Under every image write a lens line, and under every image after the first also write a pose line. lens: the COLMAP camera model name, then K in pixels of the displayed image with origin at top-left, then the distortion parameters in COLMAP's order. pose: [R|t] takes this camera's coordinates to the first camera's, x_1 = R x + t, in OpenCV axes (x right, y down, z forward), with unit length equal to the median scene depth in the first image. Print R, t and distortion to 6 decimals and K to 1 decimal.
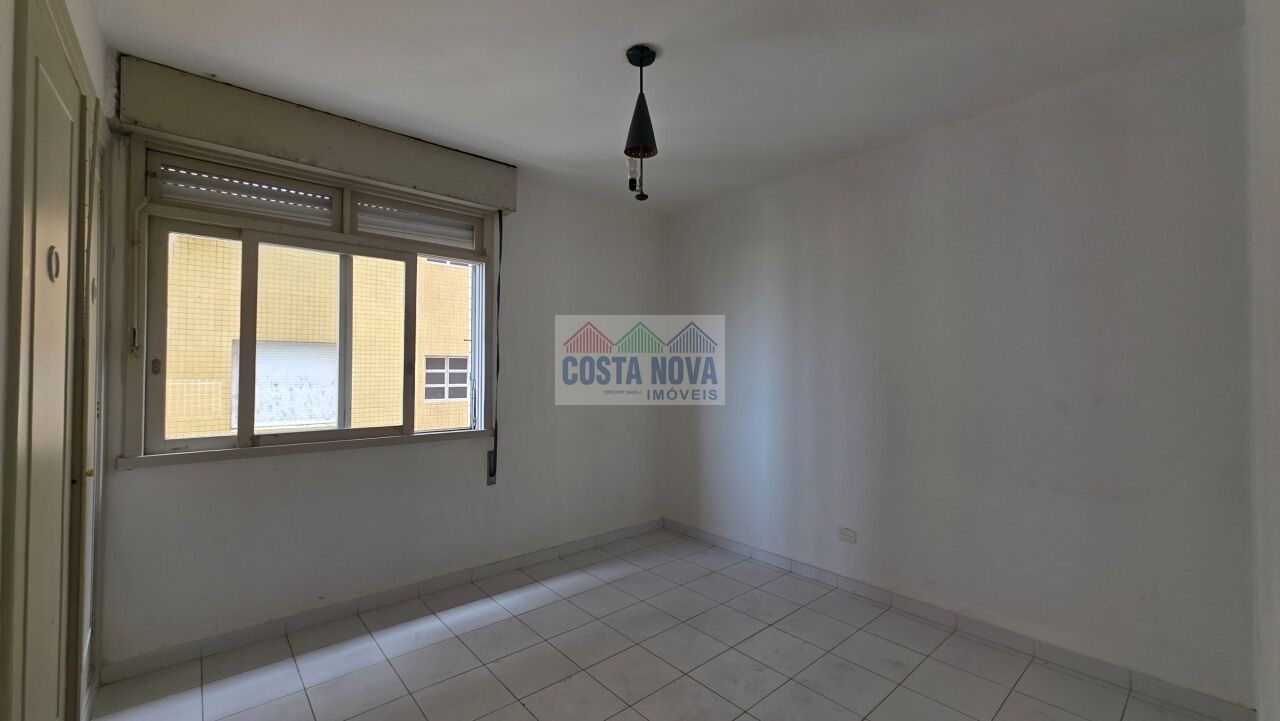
lens RADIAL K [[507.7, 0, 640.9], [0, 507.7, 362.7], [0, 0, 1]] dist [0.010380, -0.001290]
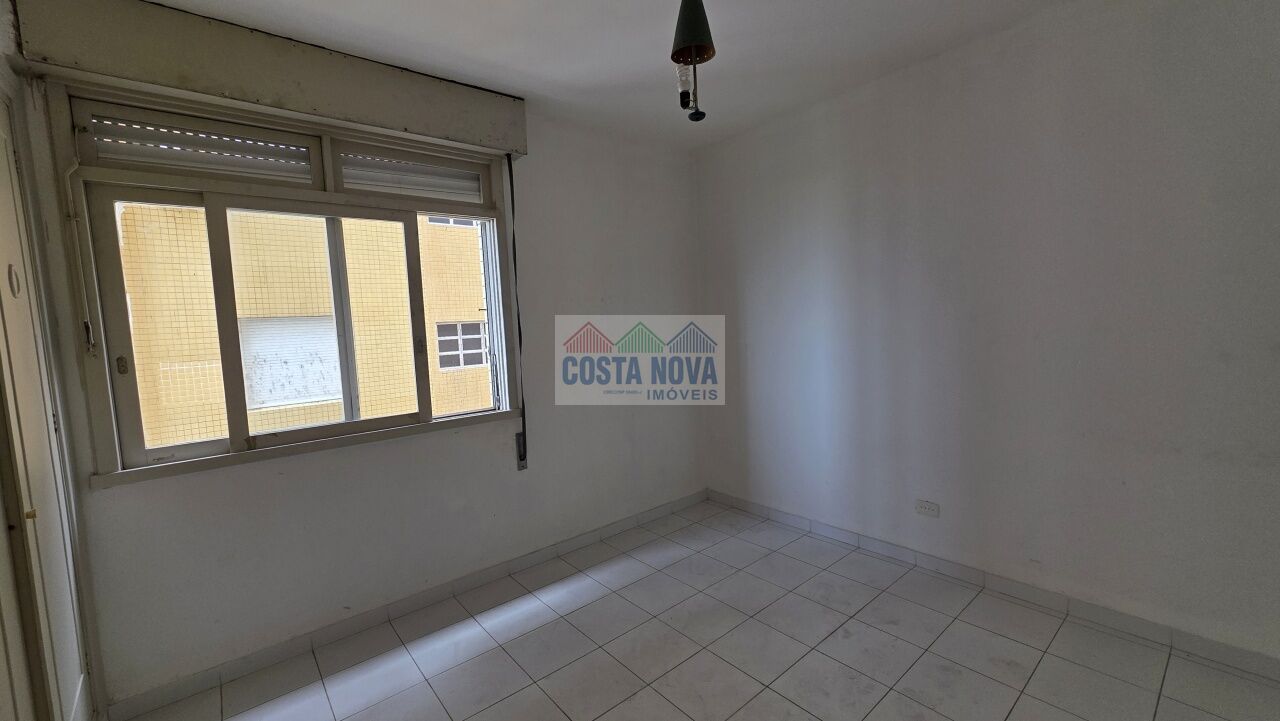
lens RADIAL K [[507.7, 0, 640.6], [0, 507.7, 360.4], [0, 0, 1]] dist [0.010380, -0.001290]
pose [[0.998311, -0.052530, -0.024832, -0.063935], [0.054538, 0.994569, 0.088644, -0.024387], [0.020041, -0.089849, 0.995754, 0.152526]]
